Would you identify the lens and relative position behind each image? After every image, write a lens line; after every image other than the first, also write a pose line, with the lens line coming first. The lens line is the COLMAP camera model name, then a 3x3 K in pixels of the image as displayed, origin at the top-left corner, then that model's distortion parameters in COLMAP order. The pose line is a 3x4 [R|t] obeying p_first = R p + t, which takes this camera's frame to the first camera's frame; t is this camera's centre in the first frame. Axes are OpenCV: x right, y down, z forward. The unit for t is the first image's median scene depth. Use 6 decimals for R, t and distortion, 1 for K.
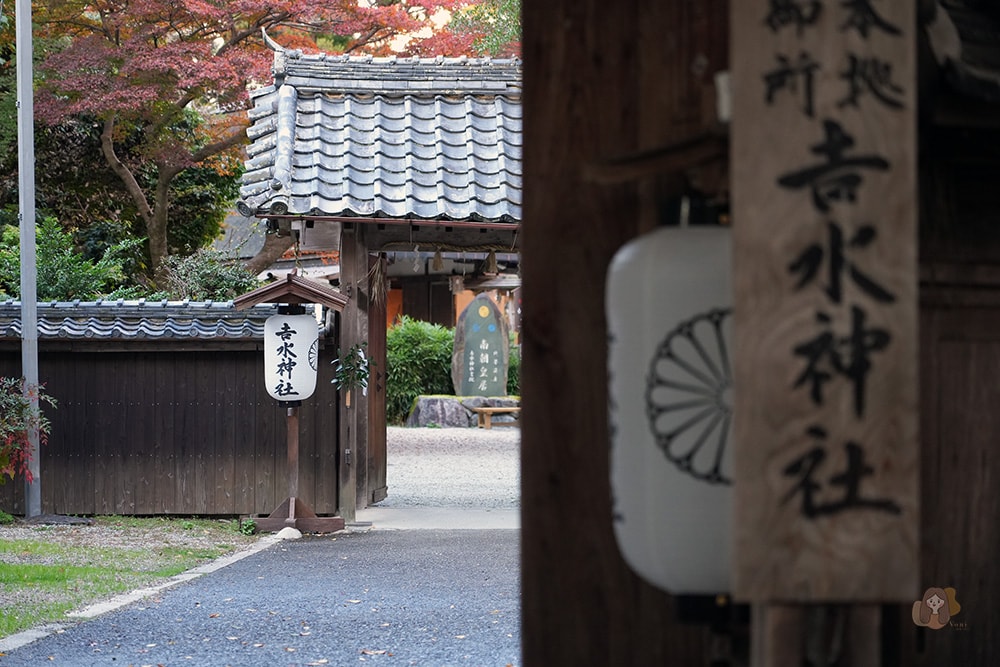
lens RADIAL K [[2629.4, 0, 500.0], [0, 2629.4, 333.5], [0, 0, 1]] dist [0.036013, 0.231324]
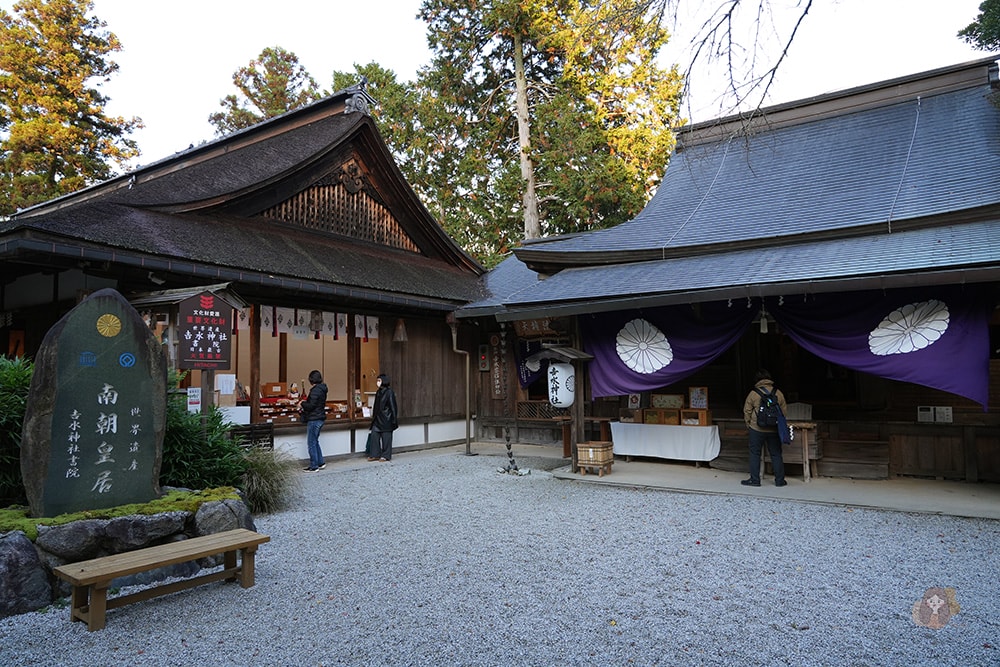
lens RADIAL K [[690.1, 0, 512.3], [0, 690.1, 332.1], [0, 0, 1]] dist [0.001511, 0.001626]
pose [[0.895459, 0.013708, 0.444933, 0.008412], [0.014045, 0.998158, -0.059018, 0.002956], [-0.444923, 0.059097, 0.893617, 1.914598]]
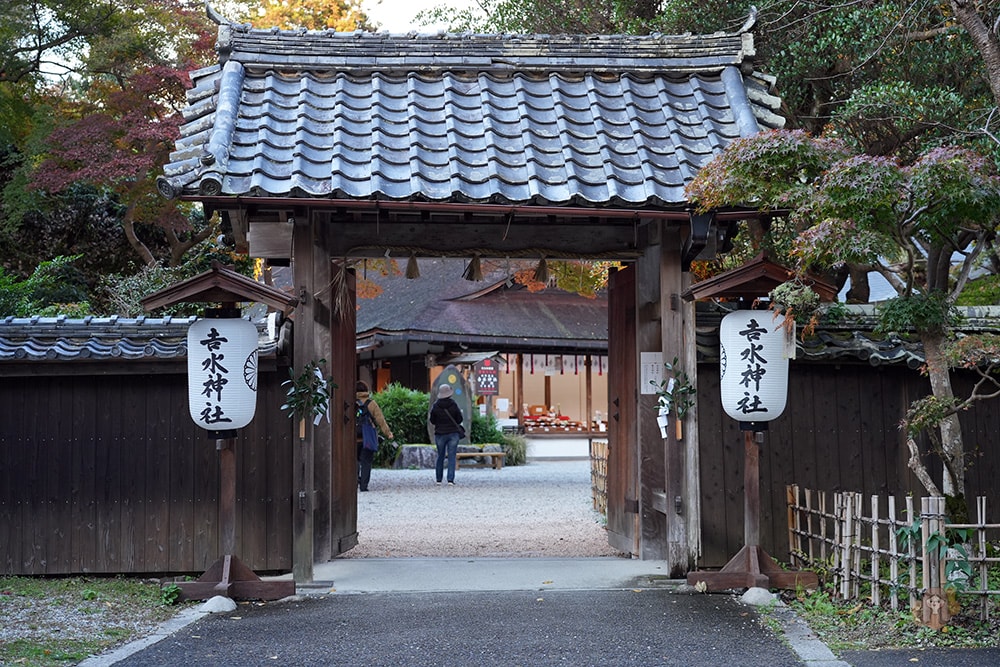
lens RADIAL K [[1579.3, 0, 500.0], [0, 1579.3, 333.5], [0, 0, 1]] dist [0.020388, 0.023885]
pose [[0.999547, -0.009317, 0.028601, -0.010378], [0.010764, 0.998648, -0.050864, 0.020314], [-0.028088, 0.051149, 0.998296, 0.499185]]
